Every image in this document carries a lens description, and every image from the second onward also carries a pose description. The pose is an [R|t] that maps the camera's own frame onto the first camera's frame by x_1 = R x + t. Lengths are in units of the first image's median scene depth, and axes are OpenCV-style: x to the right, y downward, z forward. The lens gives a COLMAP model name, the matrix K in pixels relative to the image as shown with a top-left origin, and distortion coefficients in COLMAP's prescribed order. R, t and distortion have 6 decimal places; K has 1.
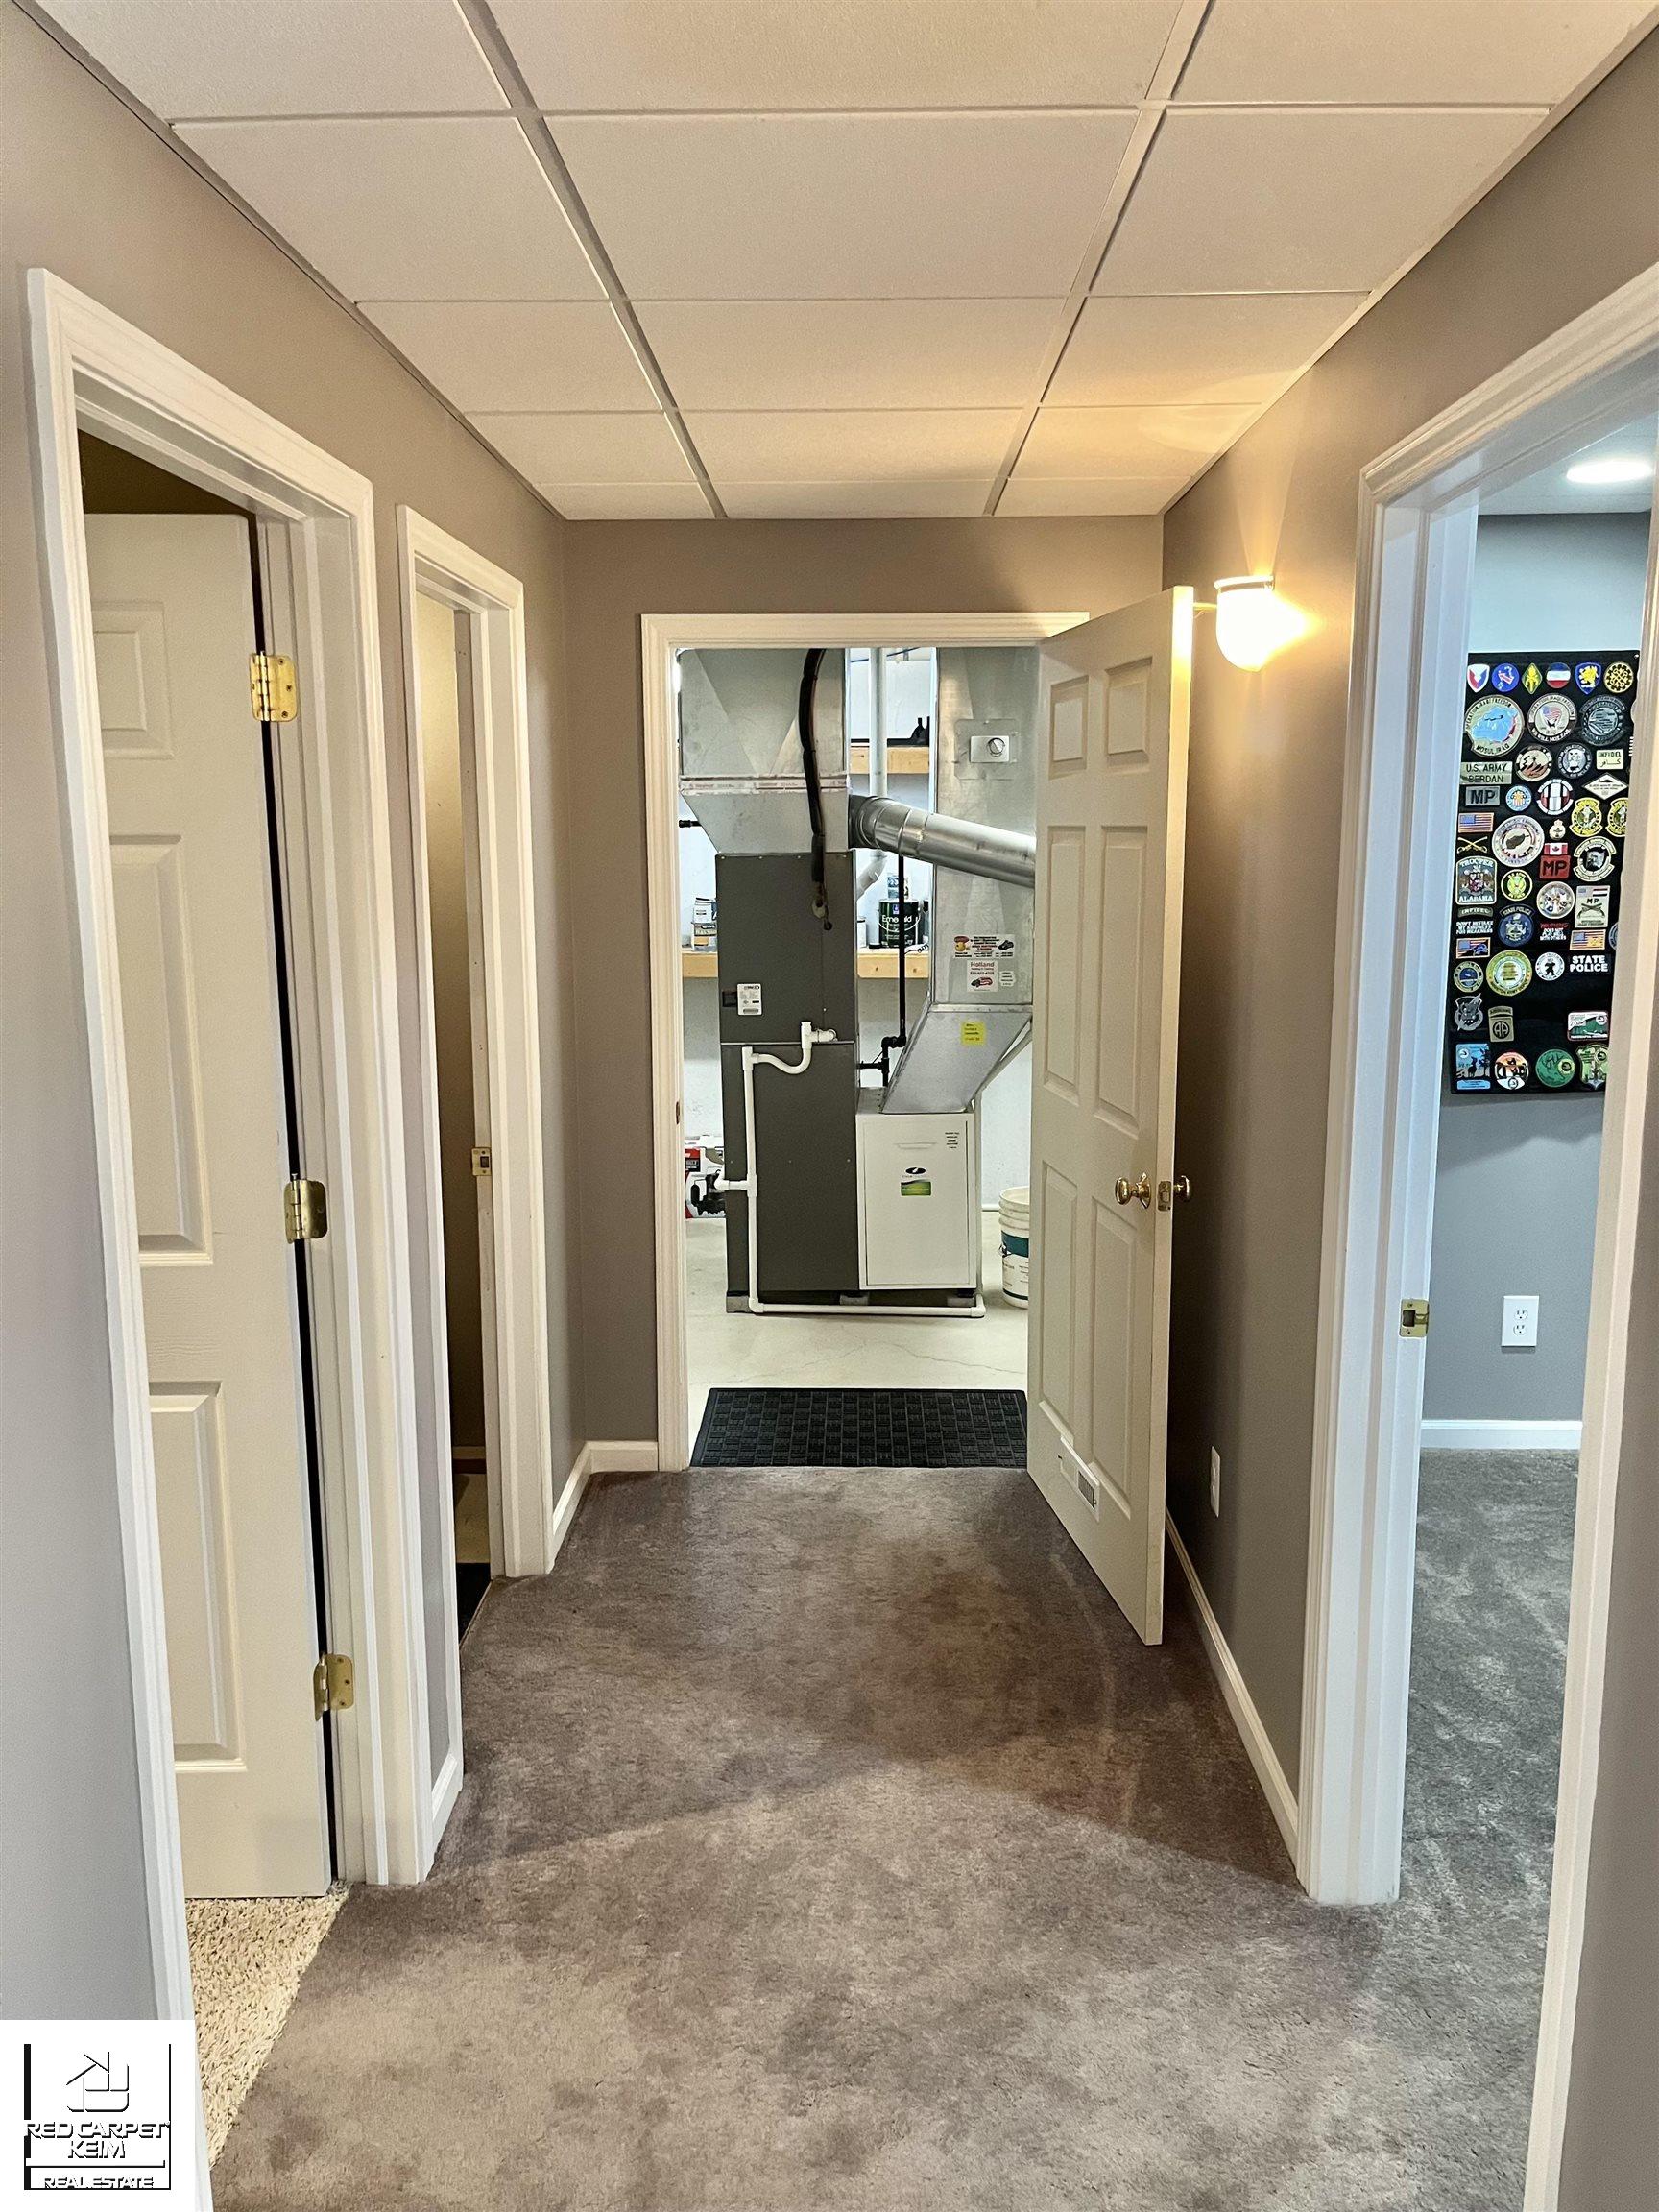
lens RADIAL K [[1679.1, 0, 824.1], [0, 1679.1, 1101.7], [0, 0, 1]] dist [0.042823, -0.017031]
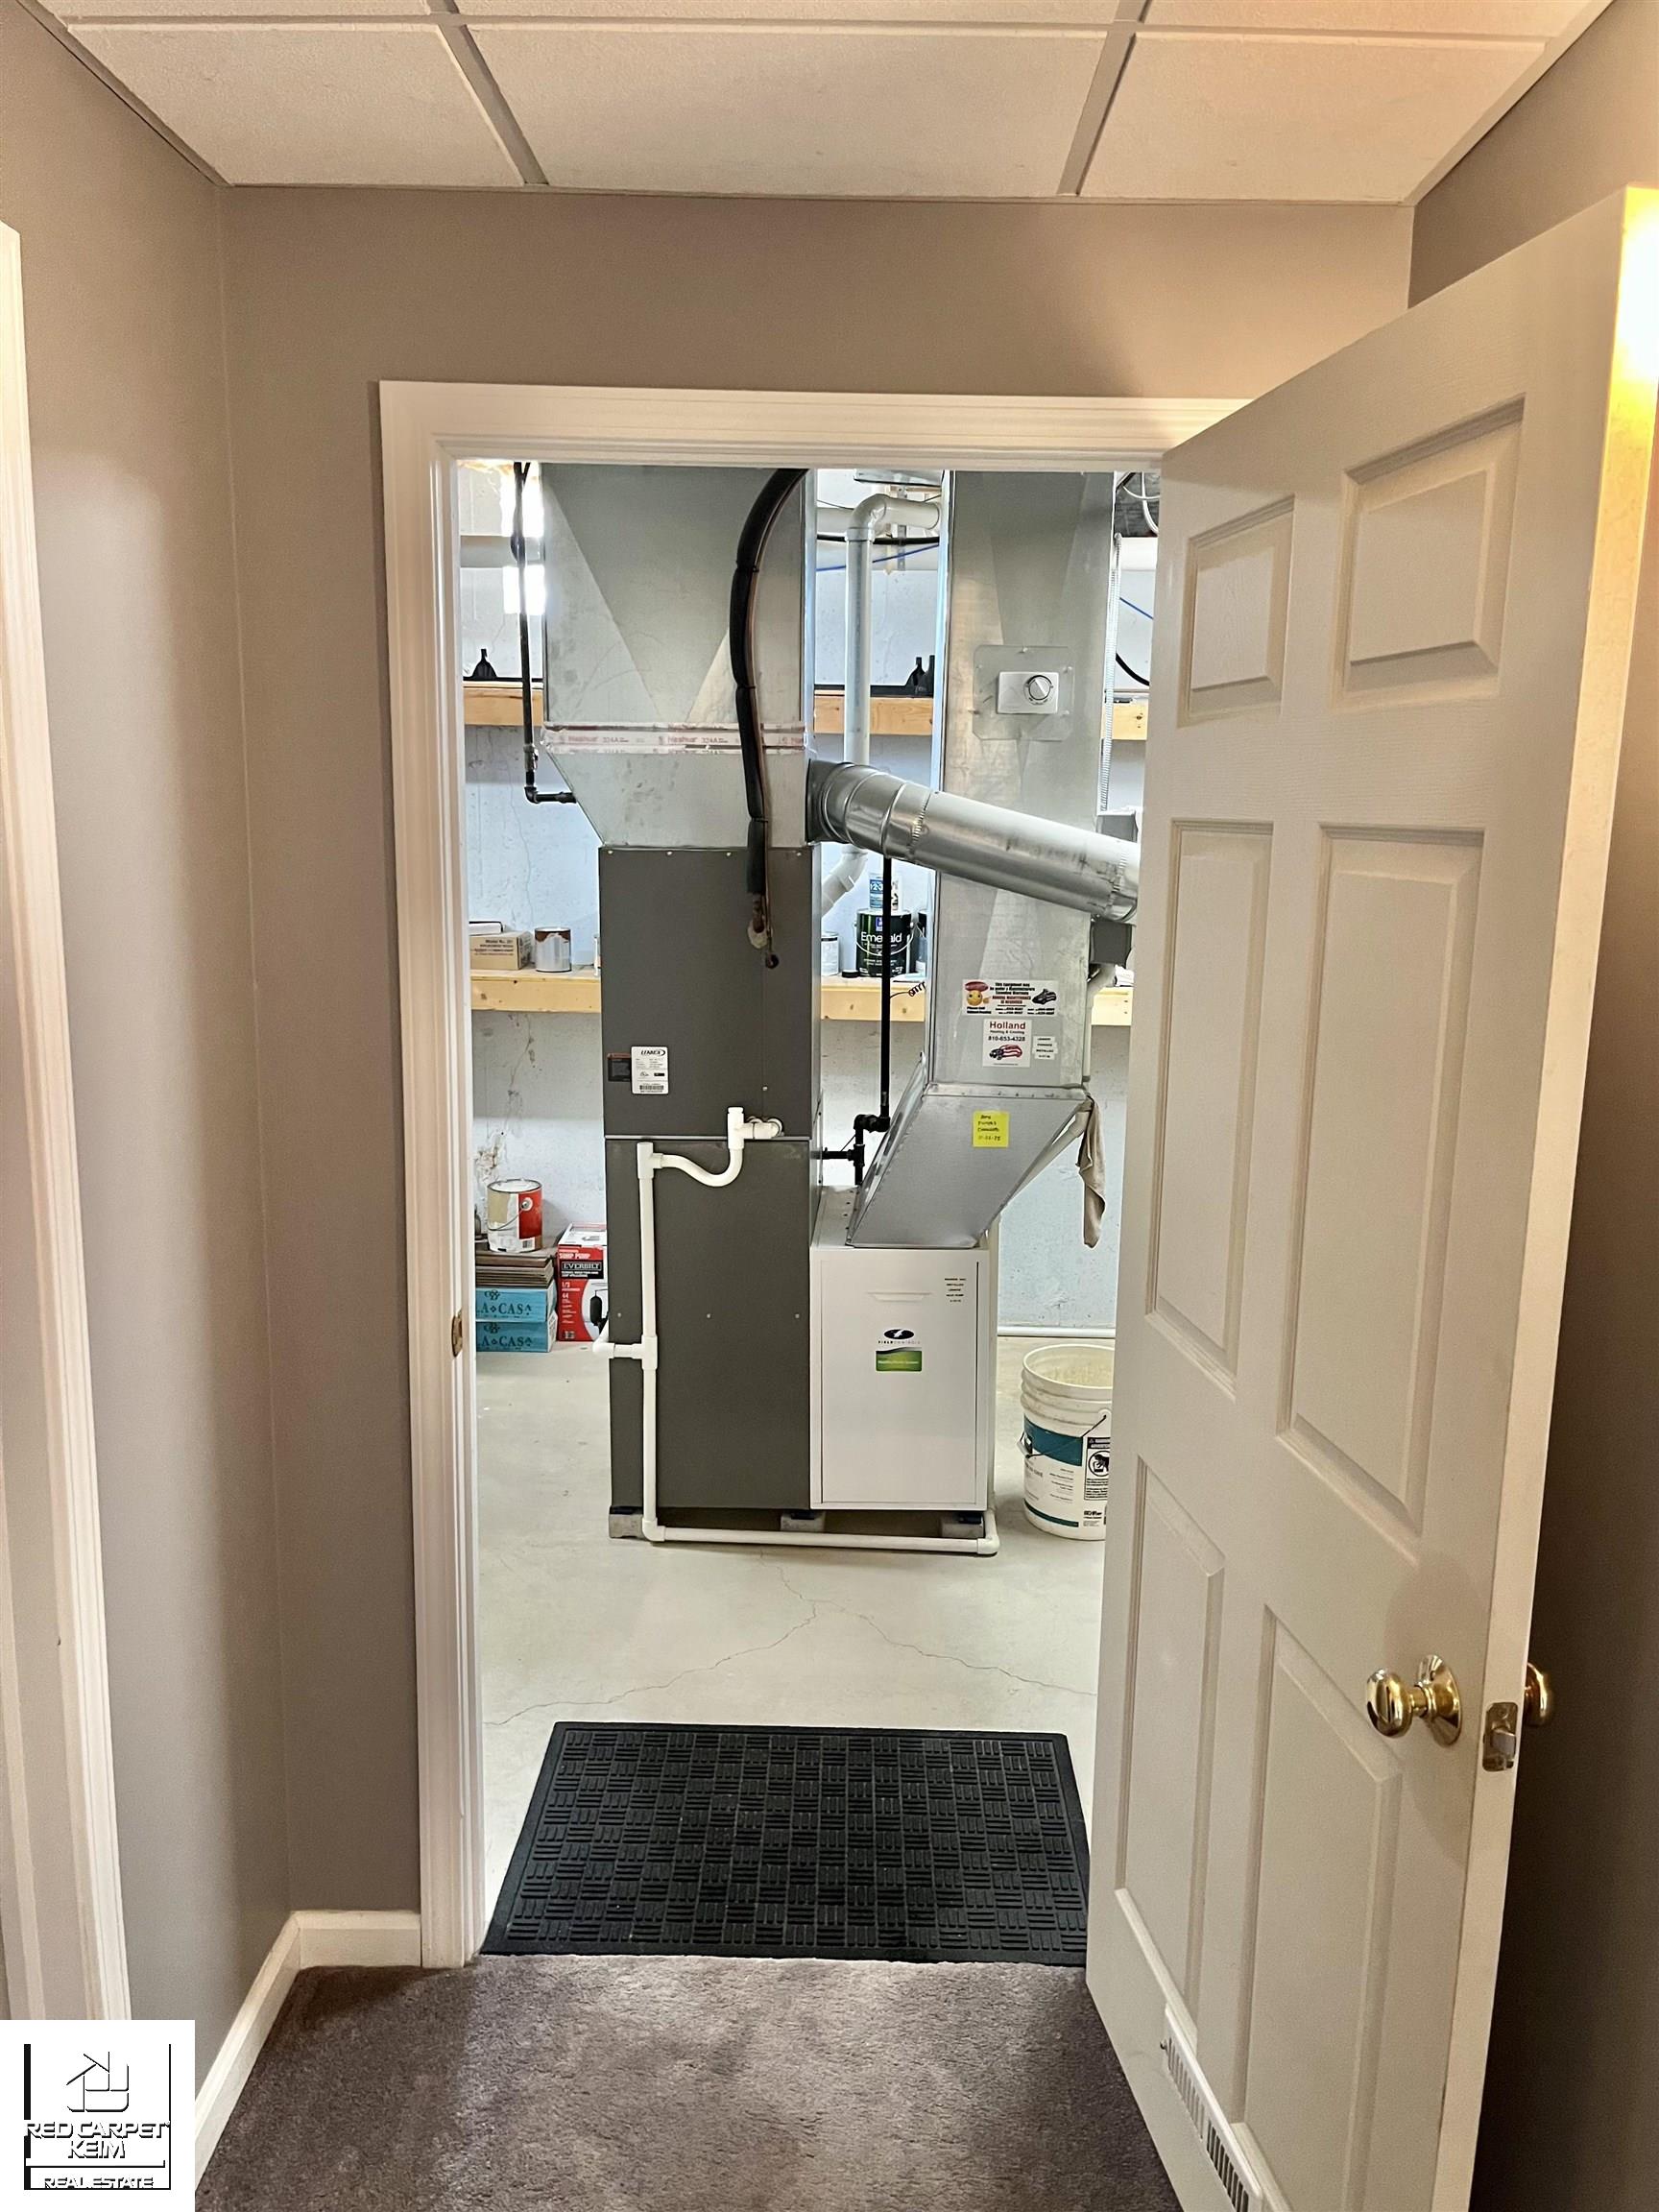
lens RADIAL K [[1679.1, 0, 841.4], [0, 1679.1, 1108.0], [0, 0, 1]] dist [0.042823, -0.017031]
pose [[0.999627, 0.020769, 0.017722, 0.018955], [-0.021054, 0.999649, 0.016053, -0.059277], [-0.017382, -0.016420, 0.999714, 0.351835]]
